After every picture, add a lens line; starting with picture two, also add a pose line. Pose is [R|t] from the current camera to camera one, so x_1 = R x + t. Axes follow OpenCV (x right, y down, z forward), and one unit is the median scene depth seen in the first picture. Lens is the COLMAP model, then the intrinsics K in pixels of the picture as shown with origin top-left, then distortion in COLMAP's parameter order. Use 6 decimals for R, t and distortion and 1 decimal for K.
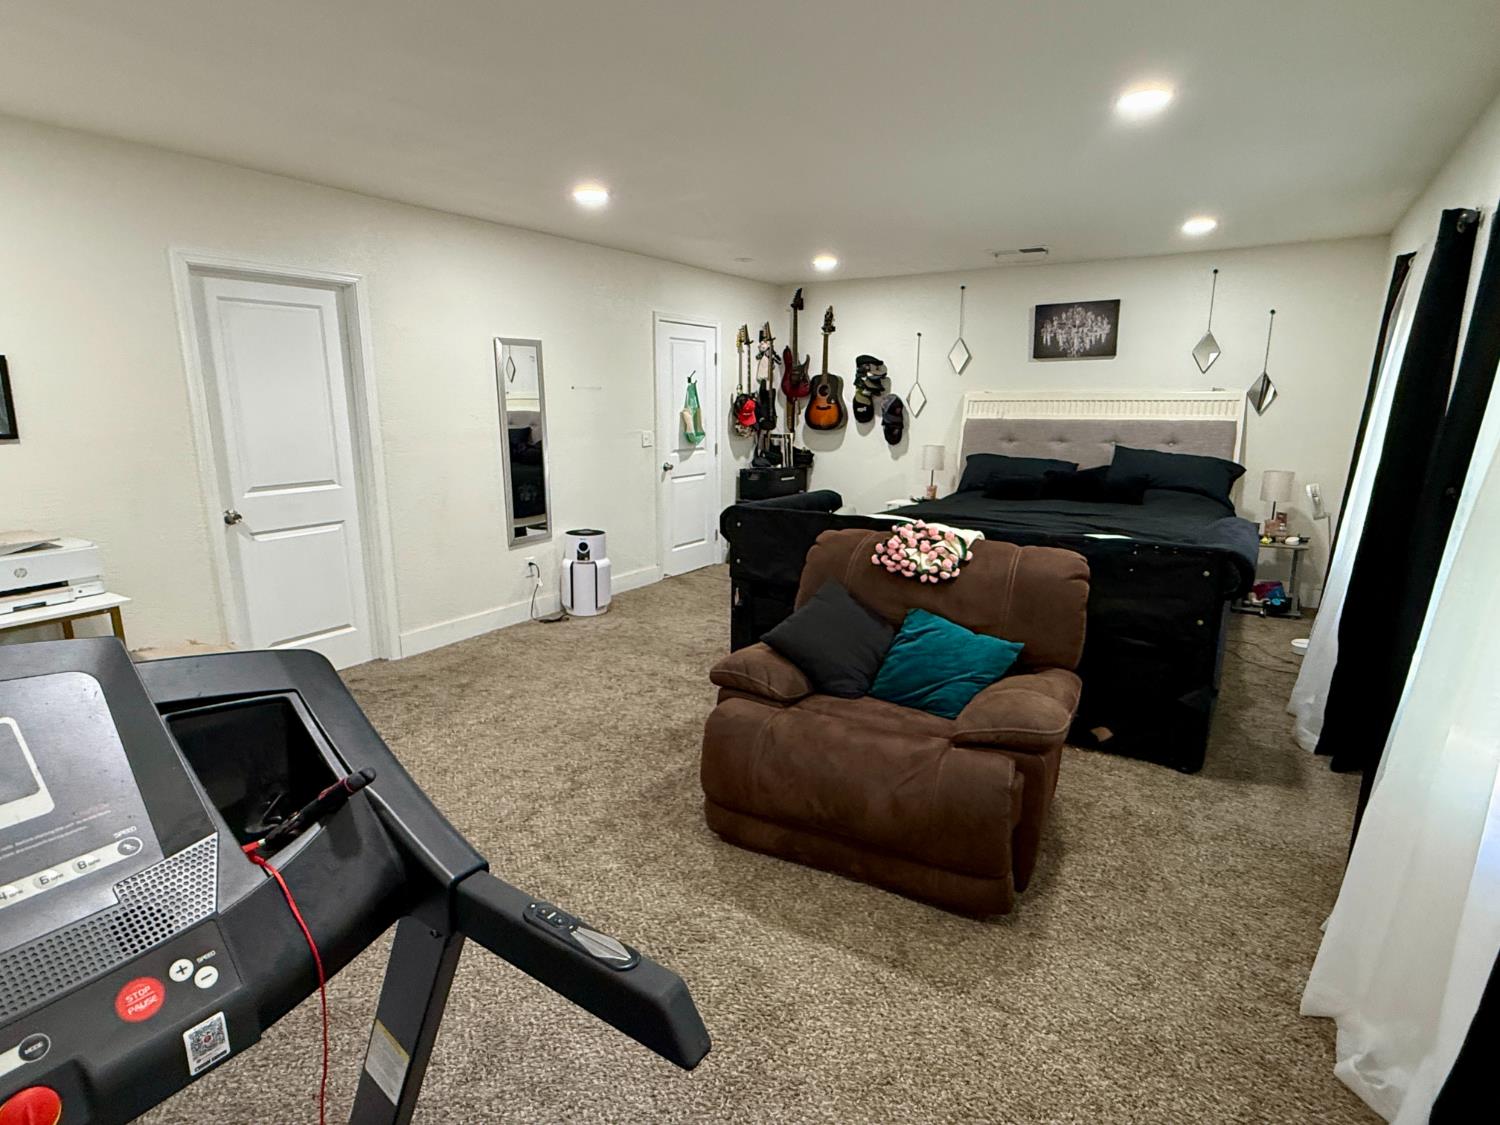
lens RADIAL K [[789.6, 0, 748.3], [0, 789.6, 561.1], [0, 0, 1]] dist [0.000290, 0.002170]
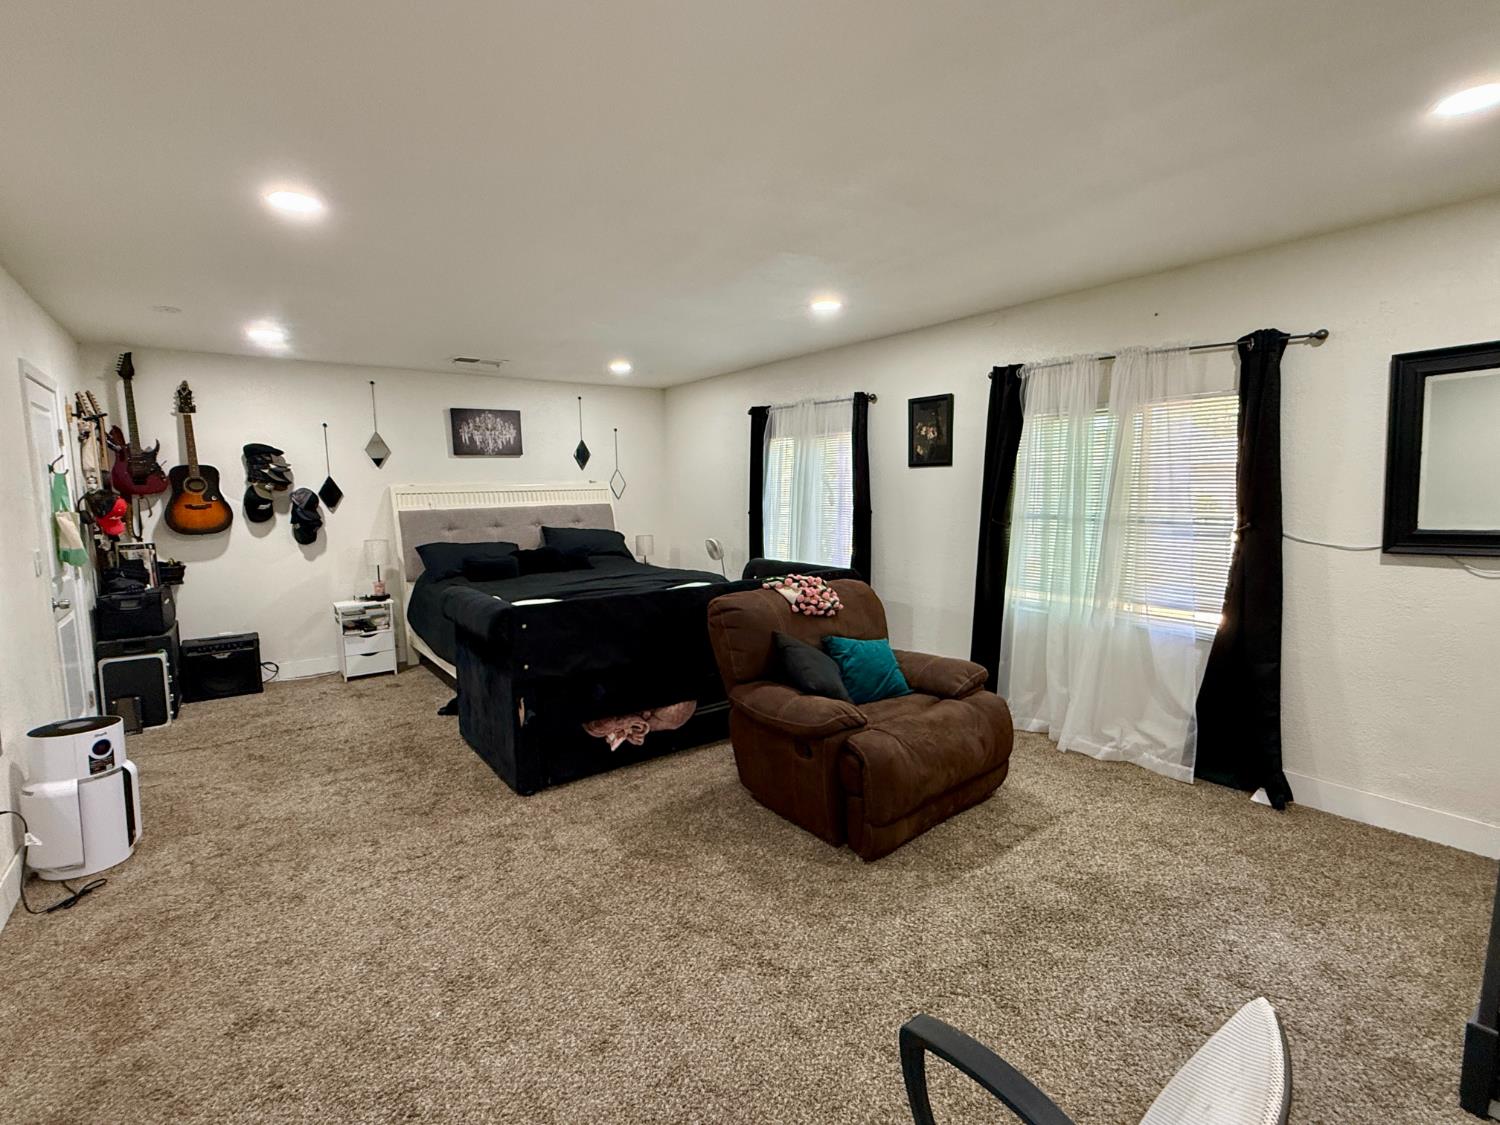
lens RADIAL K [[689.5, 0, 748.7], [0, 689.5, 557.3], [0, 0, 1]] dist [0.000833, 0.000541]
pose [[0.364250, -0.102092, 0.925689, -0.394904], [0.206285, 0.978128, 0.026705, -0.056710], [-0.908168, 0.181228, 0.377343, 0.285450]]
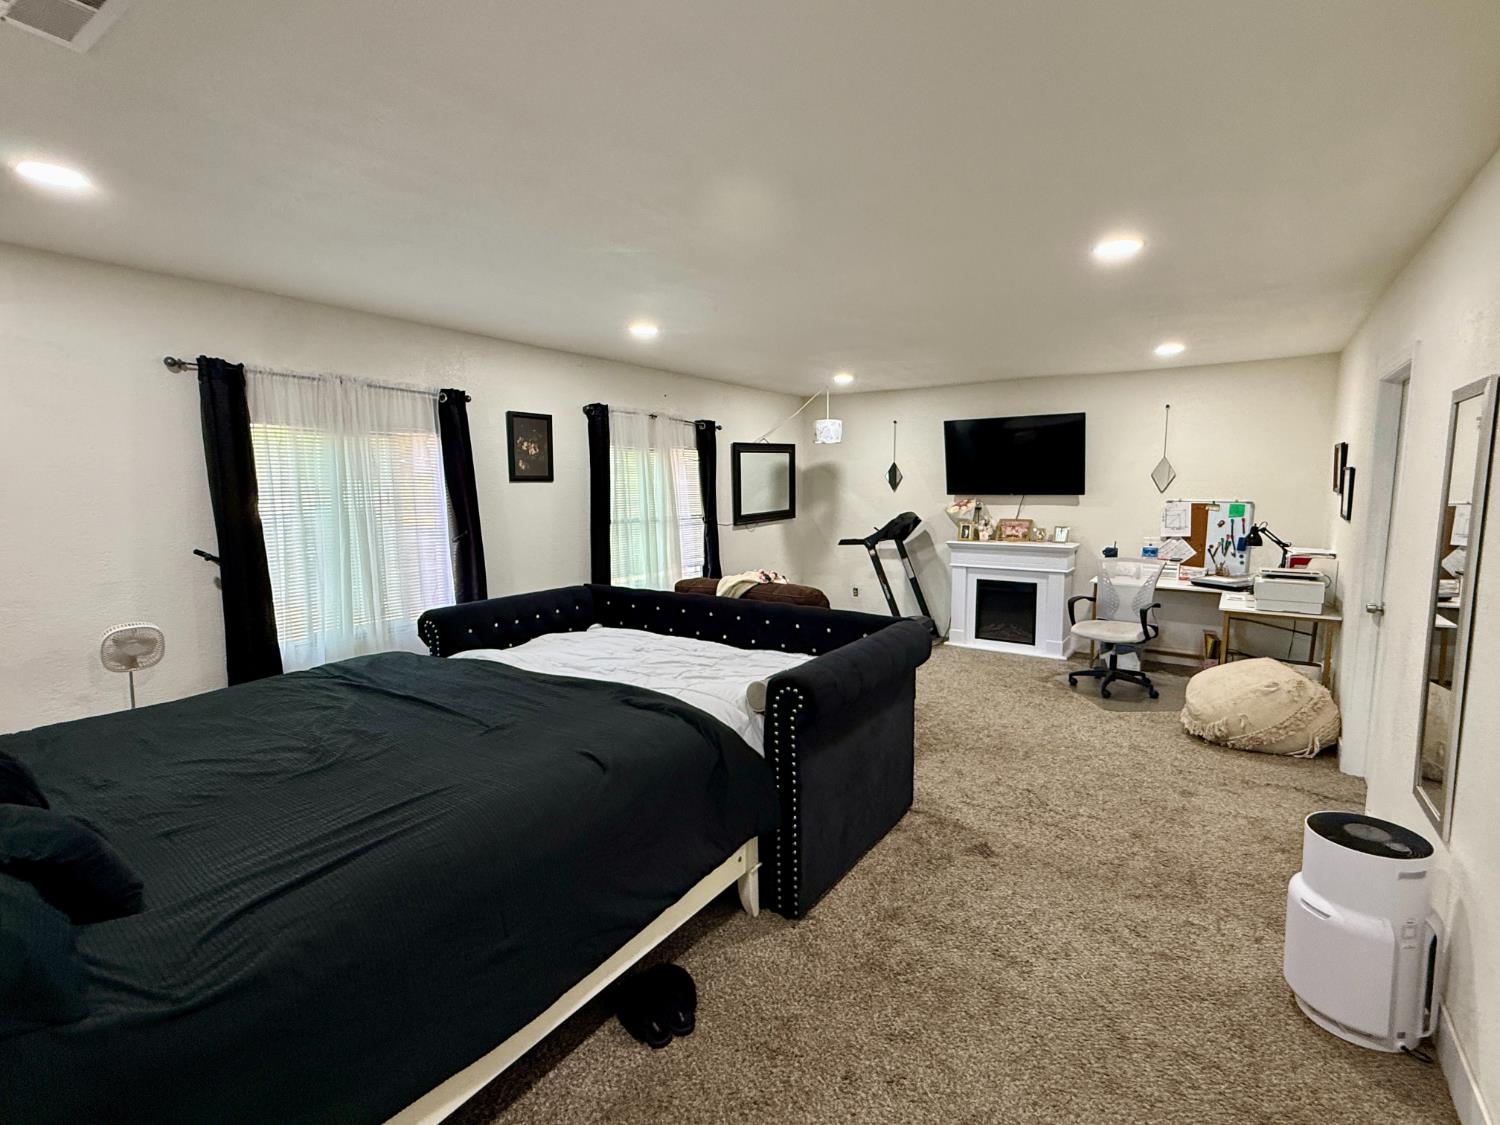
lens RADIAL K [[689.5, 0, 753.8], [0, 689.5, 568.0], [0, 0, 1]] dist [0.000833, 0.000541]
pose [[-0.998306, -0.002664, 0.058123, 0.074454], [0.016335, 0.945944, 0.323917, -0.238440], [-0.055845, 0.324318, -0.944298, 1.077791]]
